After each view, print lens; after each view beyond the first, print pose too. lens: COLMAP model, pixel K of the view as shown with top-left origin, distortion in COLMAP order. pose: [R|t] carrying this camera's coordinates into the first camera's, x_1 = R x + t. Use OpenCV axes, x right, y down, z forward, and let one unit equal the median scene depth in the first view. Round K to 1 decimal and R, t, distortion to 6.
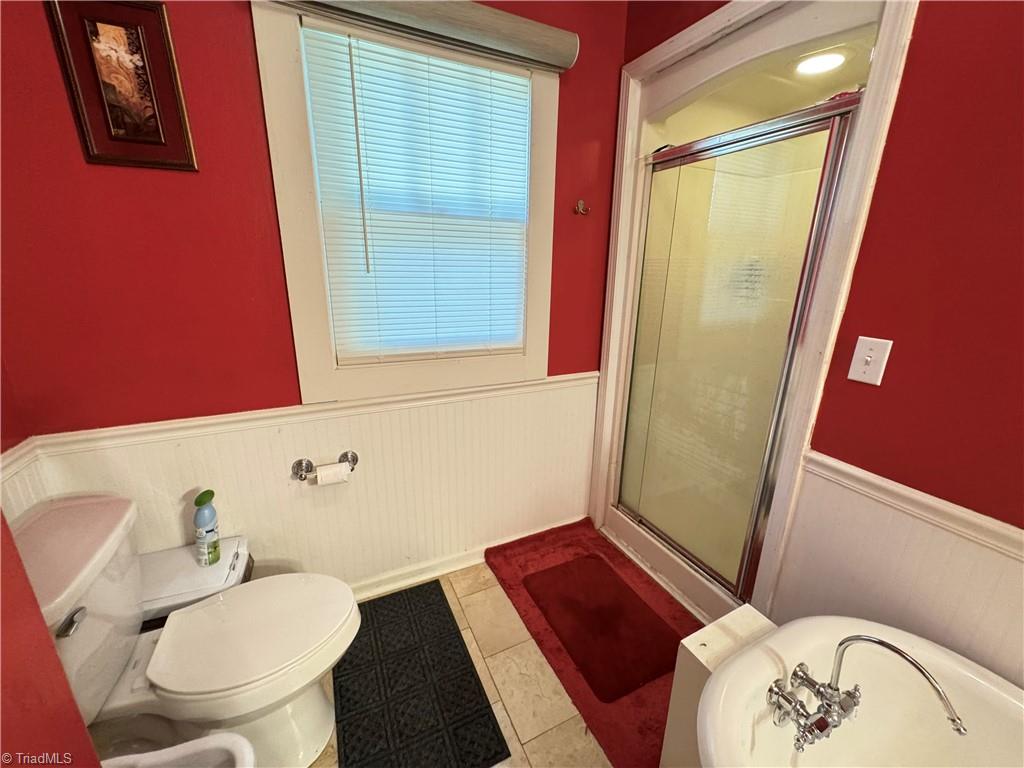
lens RADIAL K [[405.3, 0, 510.7], [0, 405.3, 382.9], [0, 0, 1]] dist [-0.001696, 0.000294]
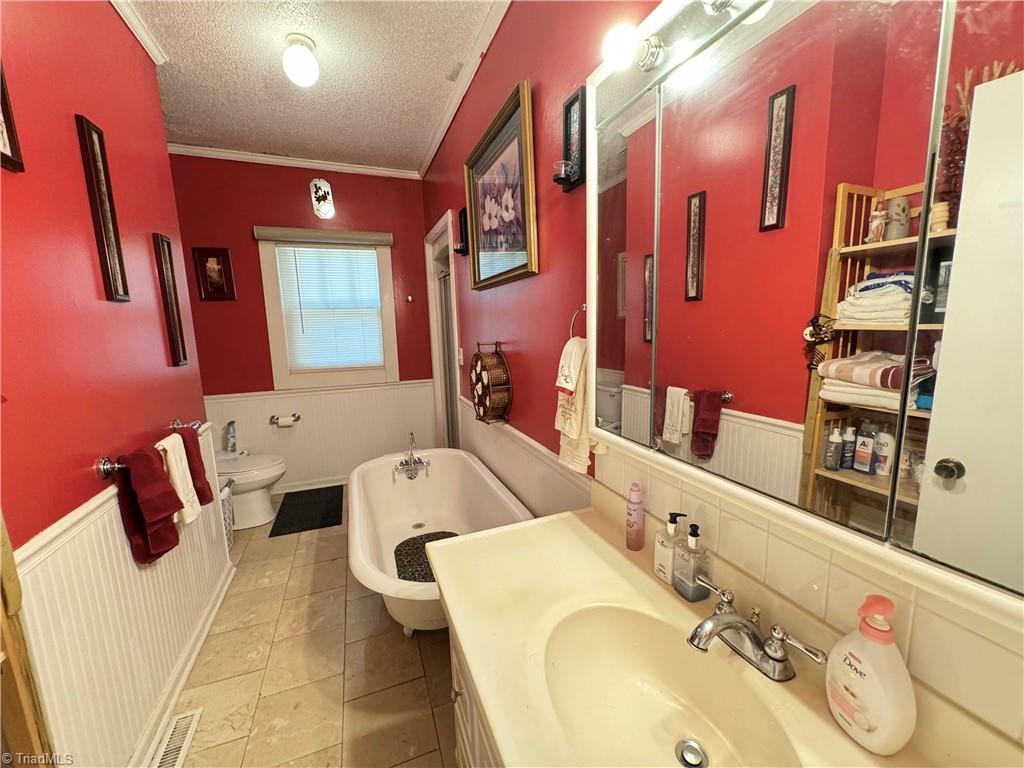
lens RADIAL K [[405.3, 0, 512.7], [0, 405.3, 387.1], [0, 0, 1]] dist [-0.001696, 0.000294]
pose [[0.994914, -0.035211, -0.094373, 1.042207], [0.022266, 0.990613, -0.134872, 0.369552], [0.098237, 0.132085, 0.986359, -1.137918]]
